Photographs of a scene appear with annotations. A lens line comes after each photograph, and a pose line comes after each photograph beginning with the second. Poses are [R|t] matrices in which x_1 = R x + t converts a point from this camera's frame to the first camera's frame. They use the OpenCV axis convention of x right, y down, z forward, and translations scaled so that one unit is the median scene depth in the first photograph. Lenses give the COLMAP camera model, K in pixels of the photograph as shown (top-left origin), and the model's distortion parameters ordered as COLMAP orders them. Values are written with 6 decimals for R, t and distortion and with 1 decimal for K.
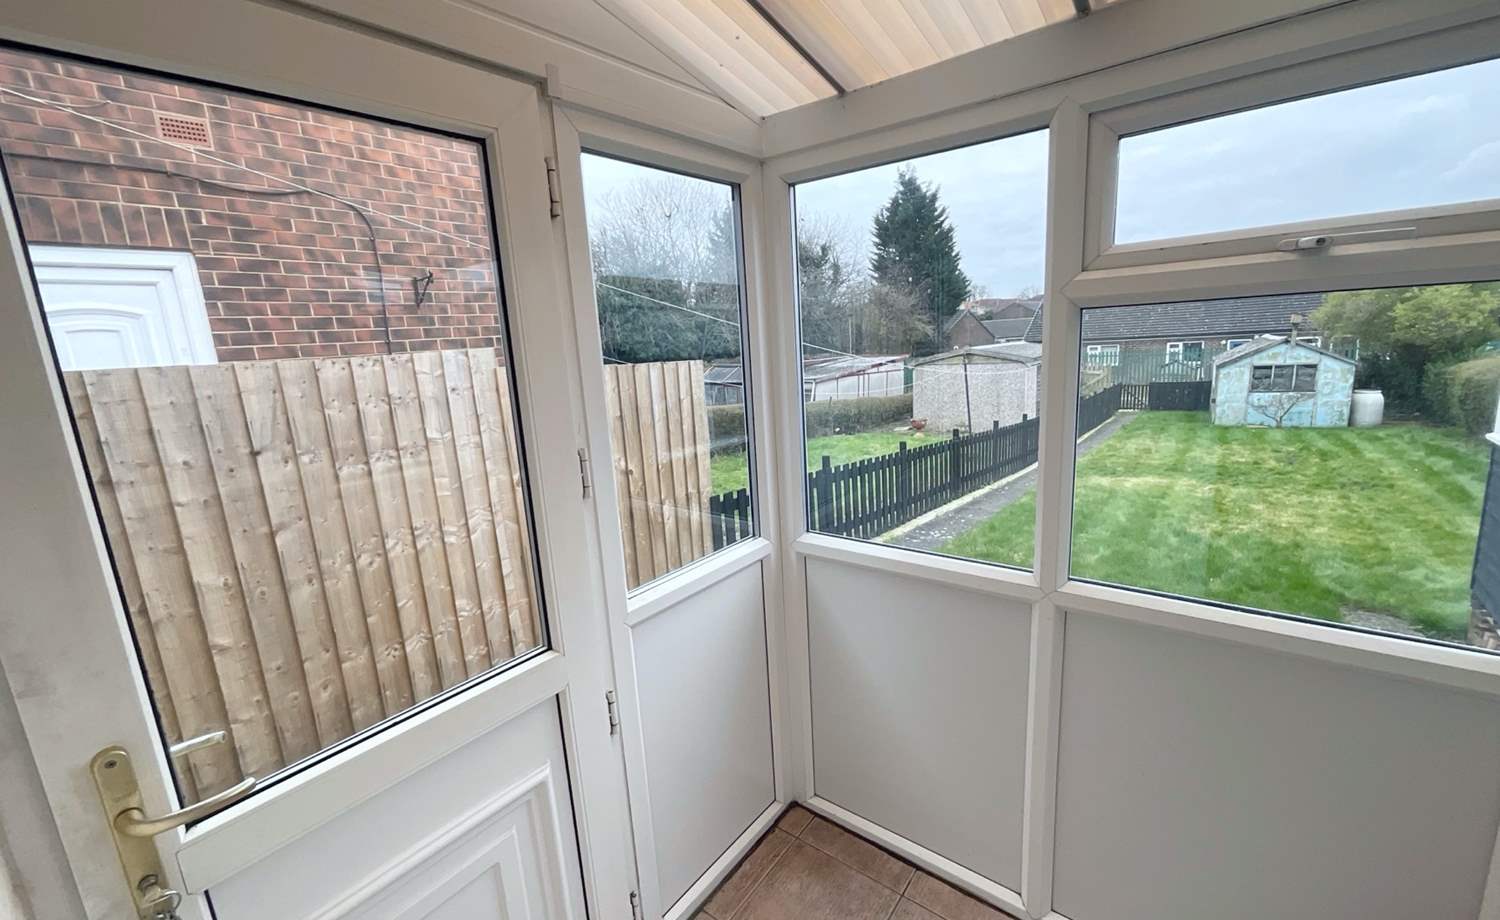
lens RADIAL K [[608.1, 0, 748.2], [0, 608.1, 471.3], [0, 0, 1]] dist [-0.003815, 0.000901]
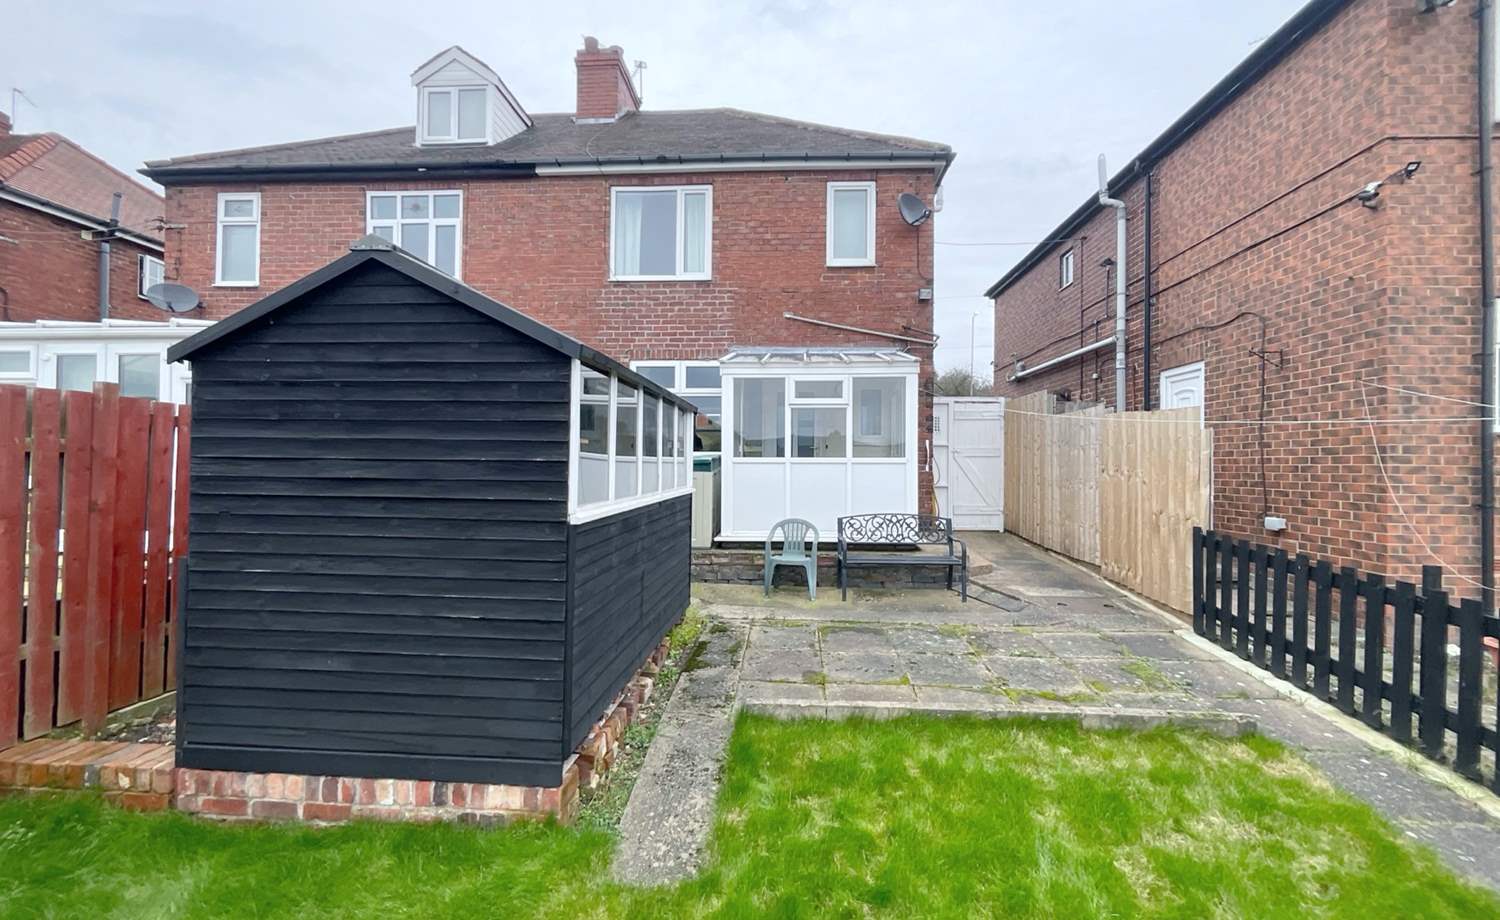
lens RADIAL K [[608.1, 0, 750.6], [0, 608.1, 459.0], [0, 0, 1]] dist [-0.003815, 0.000901]
pose [[-0.827532, 0.047586, -0.559398, 1.356864], [-0.079077, 0.976588, 0.200056, -0.262373], [0.555822, 0.209788, -0.804395, 1.565156]]
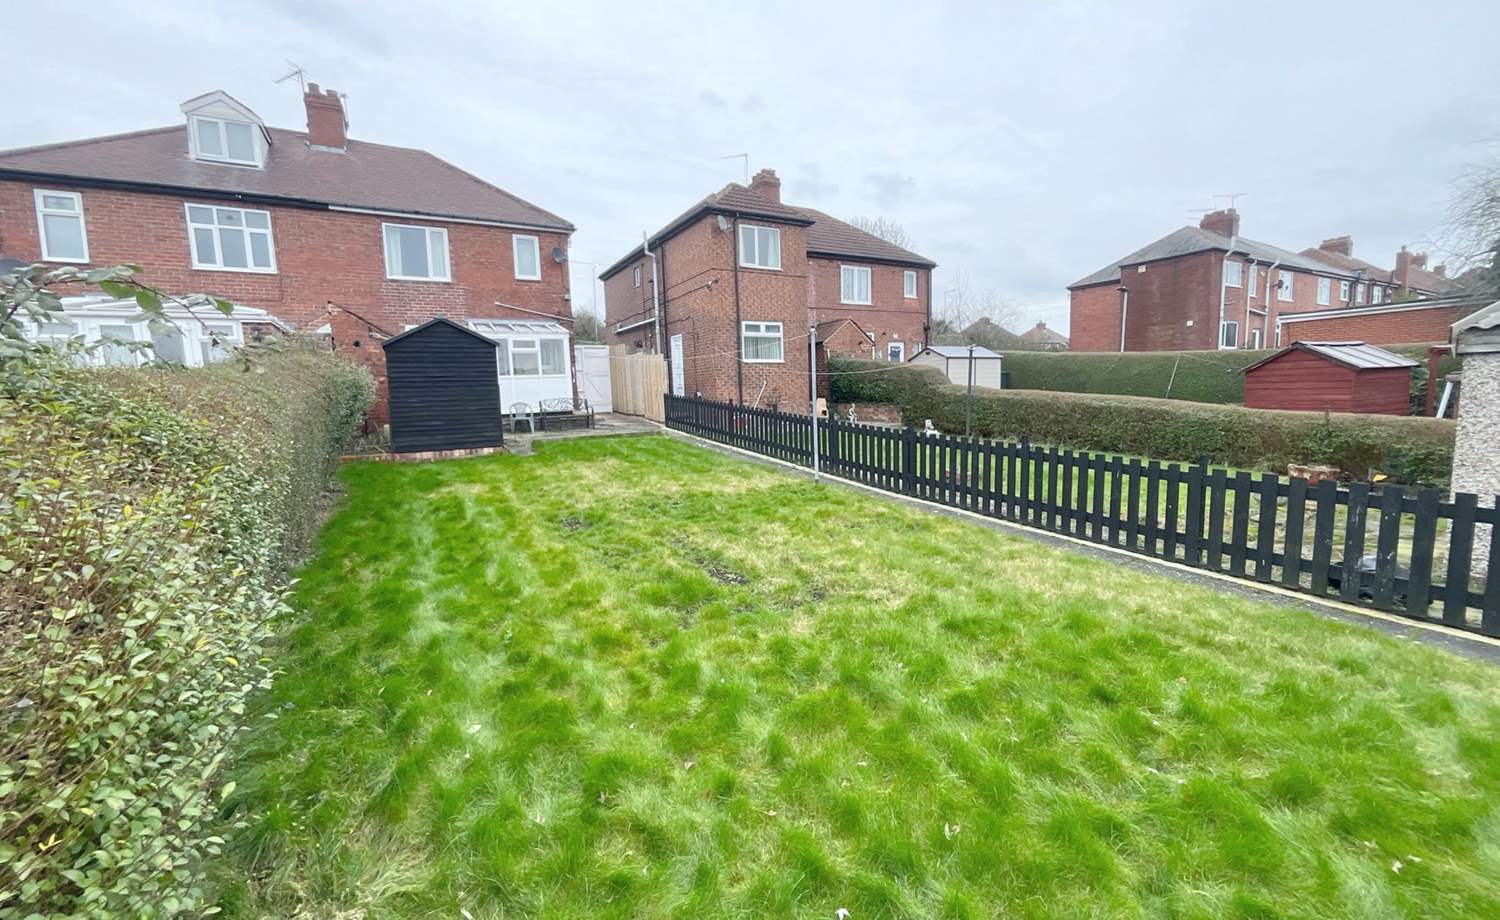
lens RADIAL K [[608.1, 0, 749.2], [0, 608.1, 465.9], [0, 0, 1]] dist [-0.003815, 0.000901]
pose [[-0.379905, 0.181128, -0.907119, 3.222028], [-0.140228, 0.958032, 0.250022, -0.536960], [0.914335, 0.222188, -0.338562, 2.950631]]
